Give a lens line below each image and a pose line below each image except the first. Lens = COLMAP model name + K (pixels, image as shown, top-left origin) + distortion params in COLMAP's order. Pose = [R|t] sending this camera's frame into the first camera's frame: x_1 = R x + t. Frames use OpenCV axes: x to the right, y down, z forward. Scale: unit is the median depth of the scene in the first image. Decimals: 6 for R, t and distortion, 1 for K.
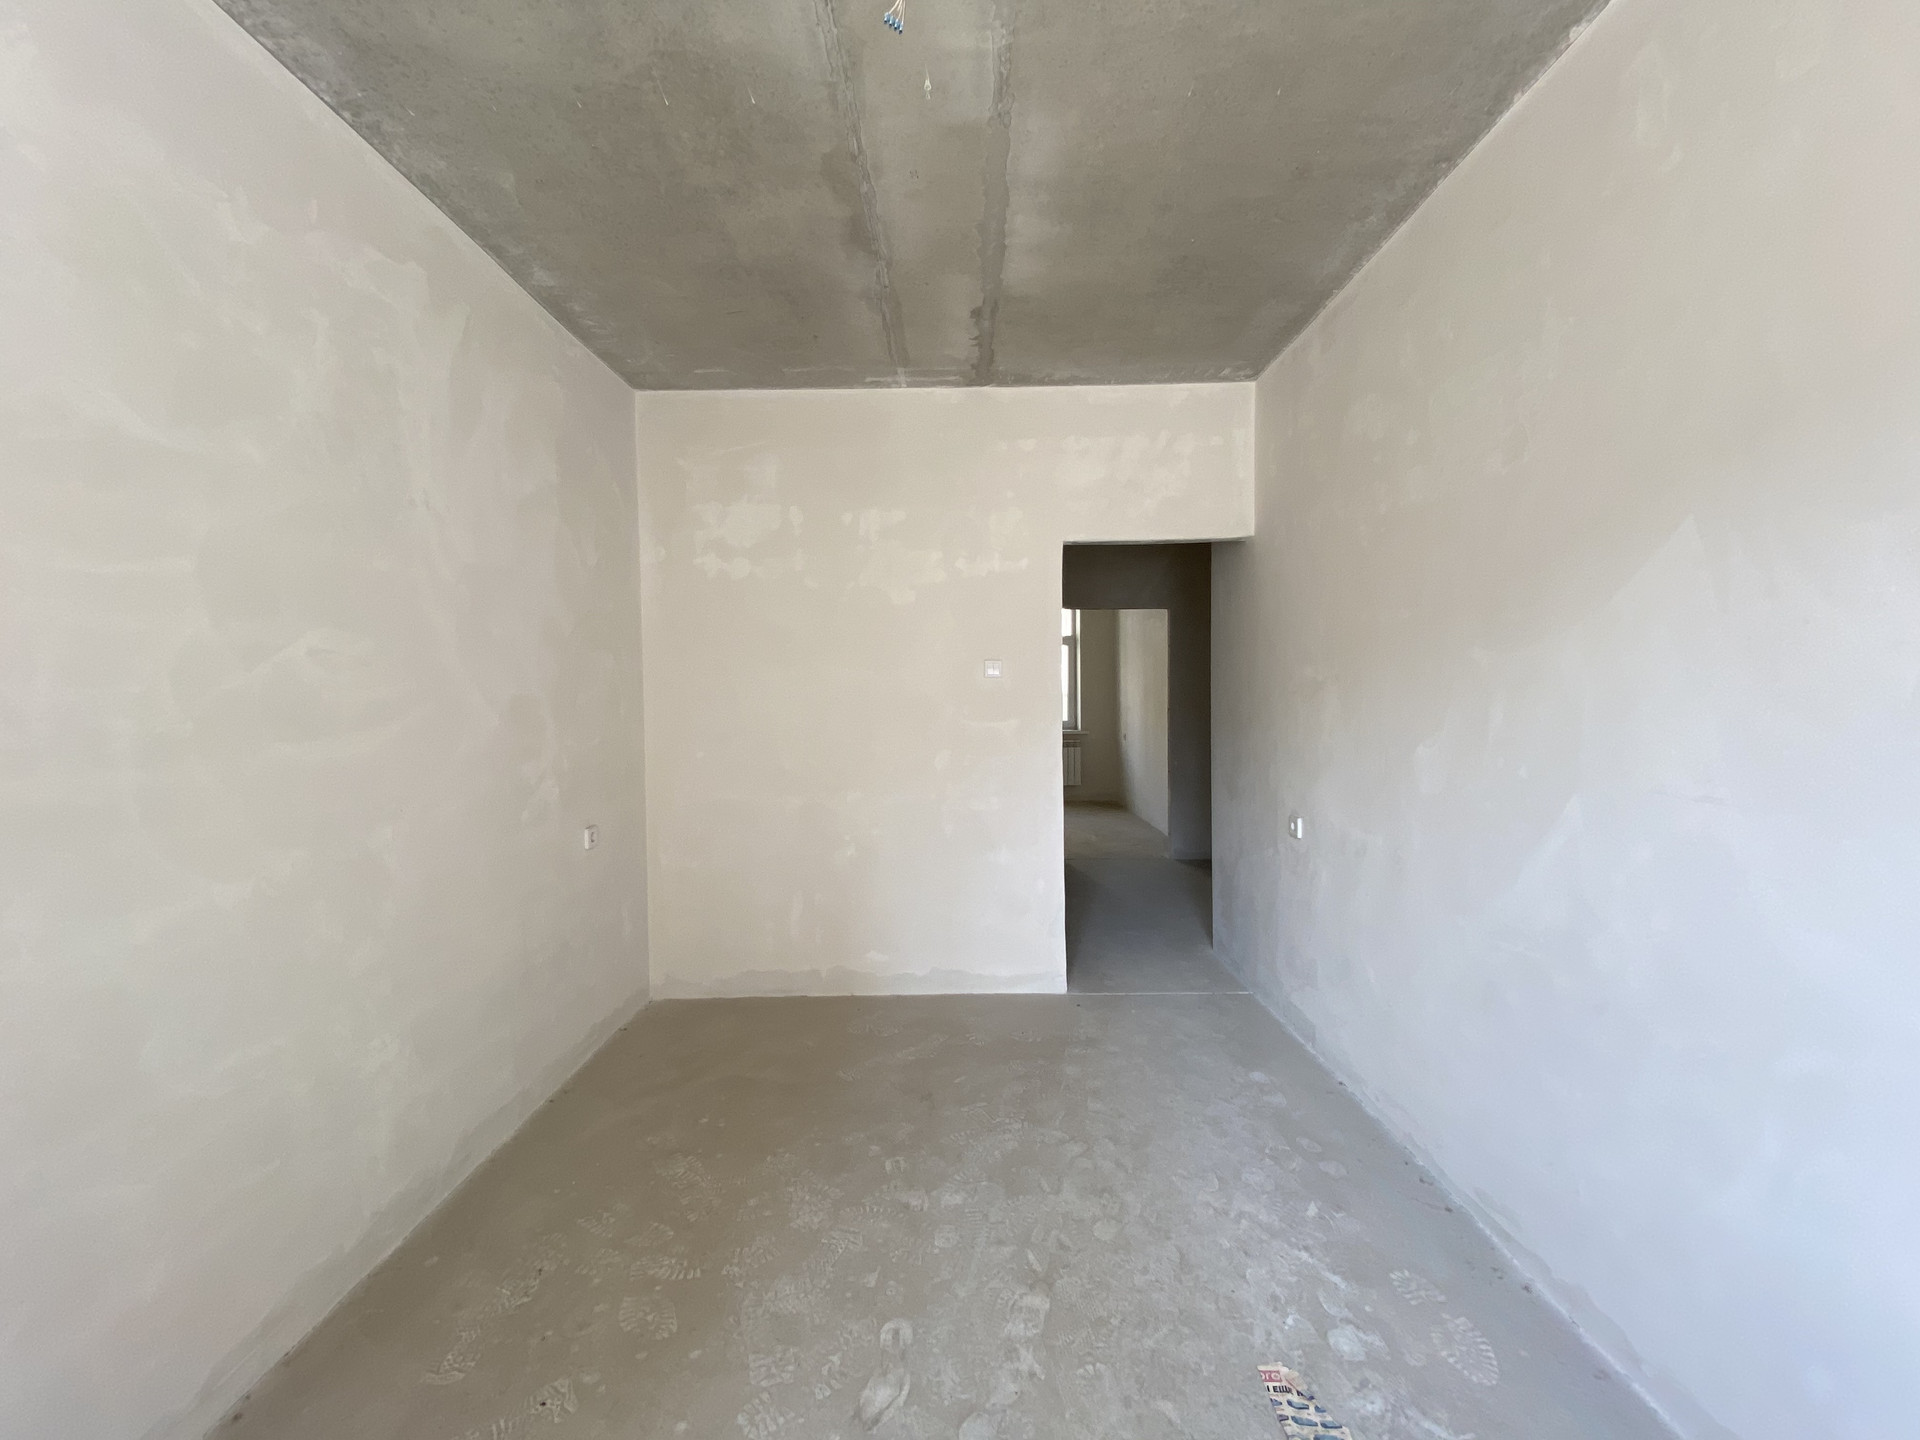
lens RADIAL K [[775.2, 0, 959.0], [0, 775.2, 712.4], [0, 0, 1]] dist [0.037374, -0.032732]
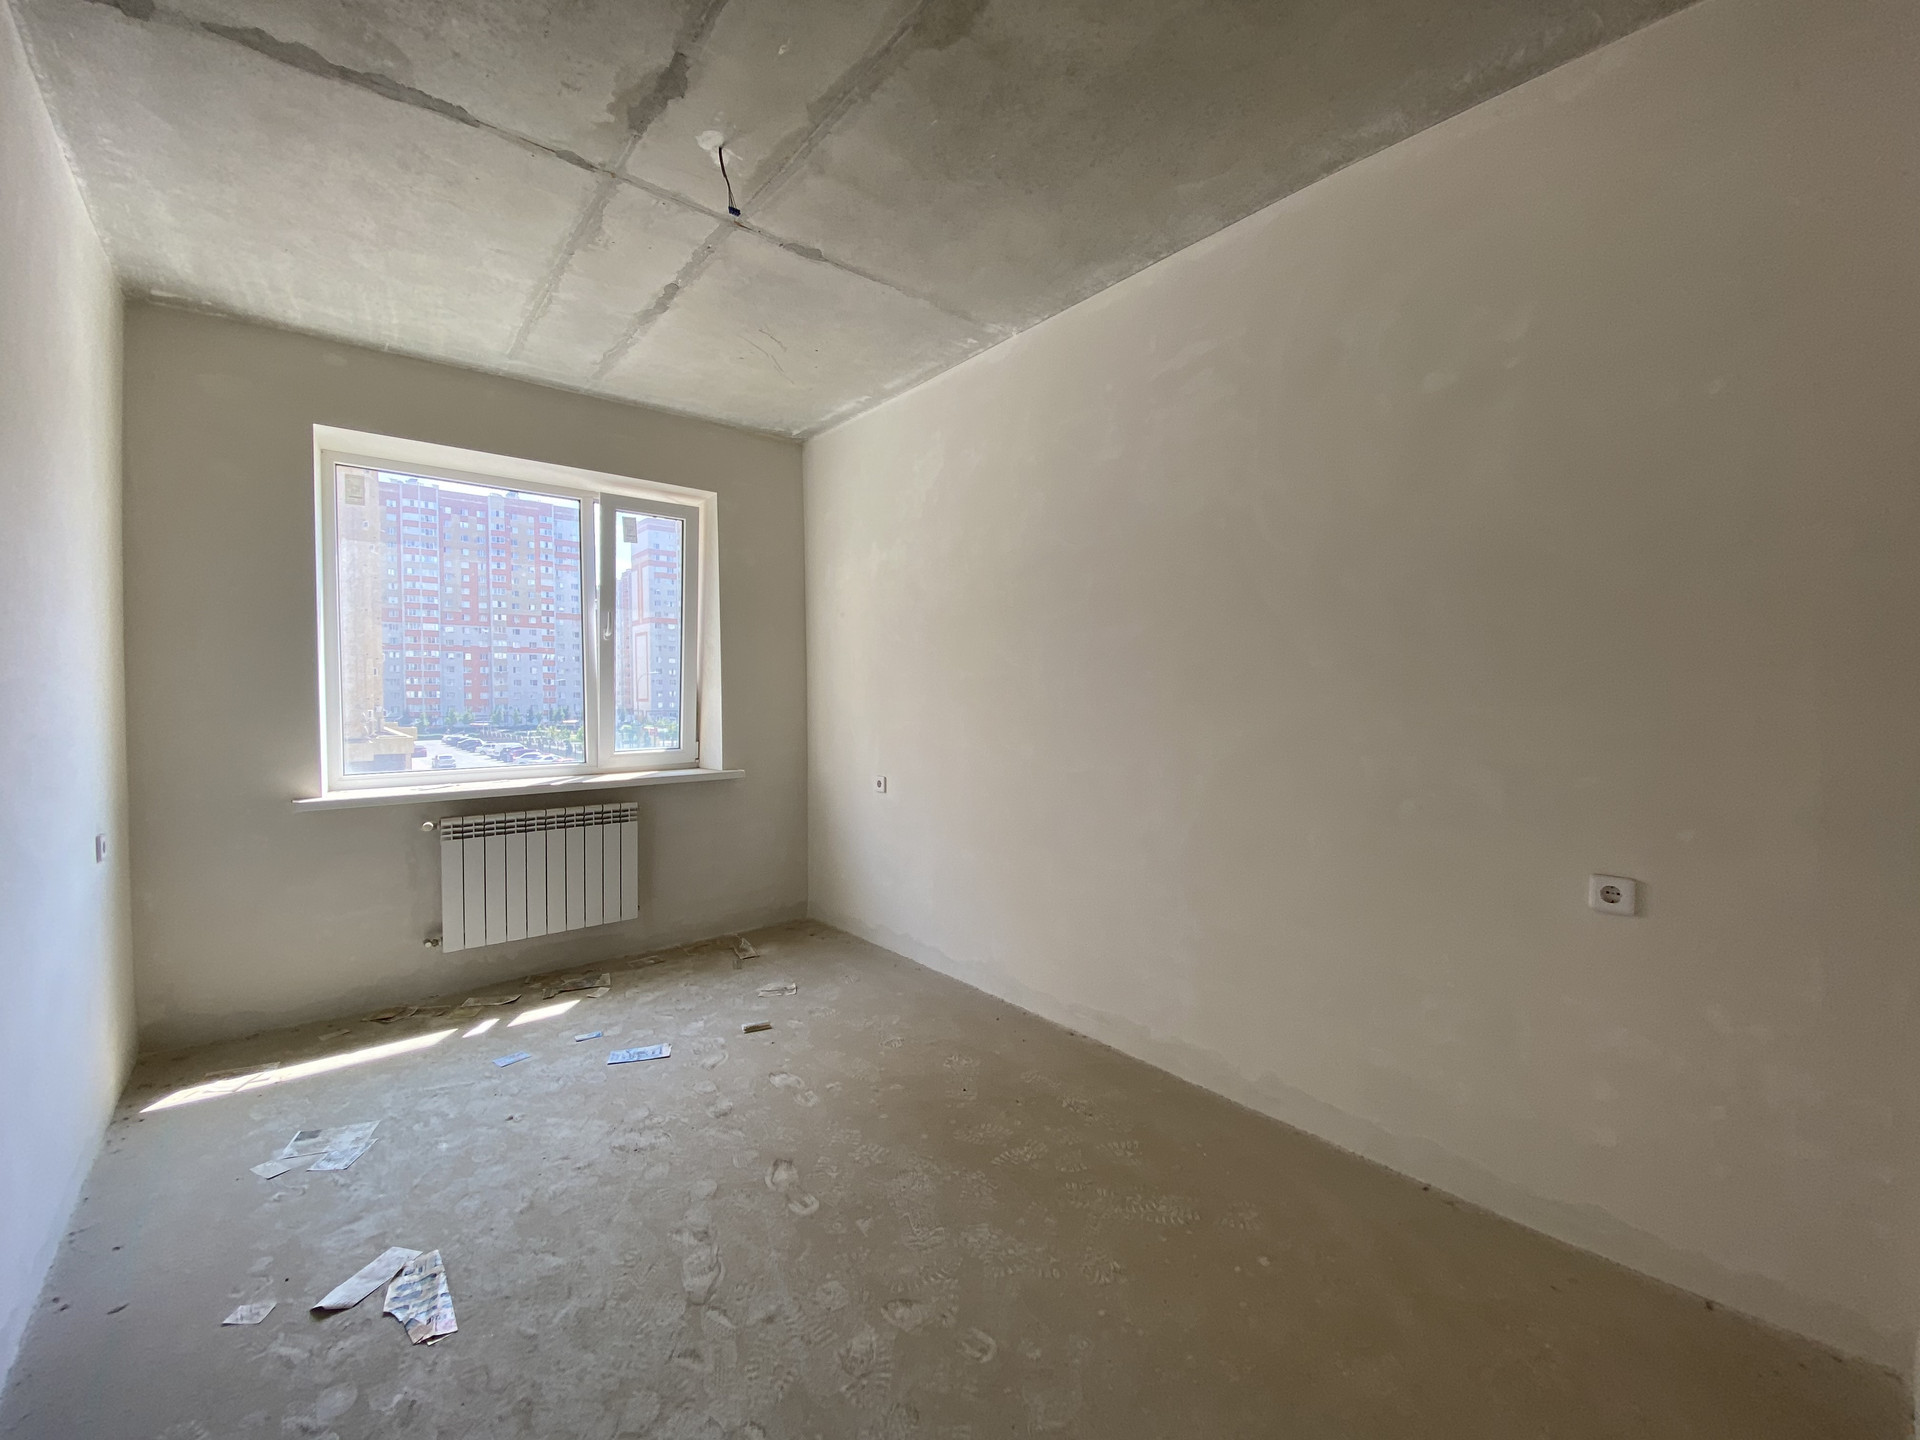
lens RADIAL K [[775.2, 0, 959.0], [0, 775.2, 712.4], [0, 0, 1]] dist [0.037374, -0.032732]
pose [[-0.762207, 0.031070, -0.646588, 0.426155], [0.002747, 0.998994, 0.044767, -0.000375], [0.647328, 0.032345, -0.761525, 1.788260]]
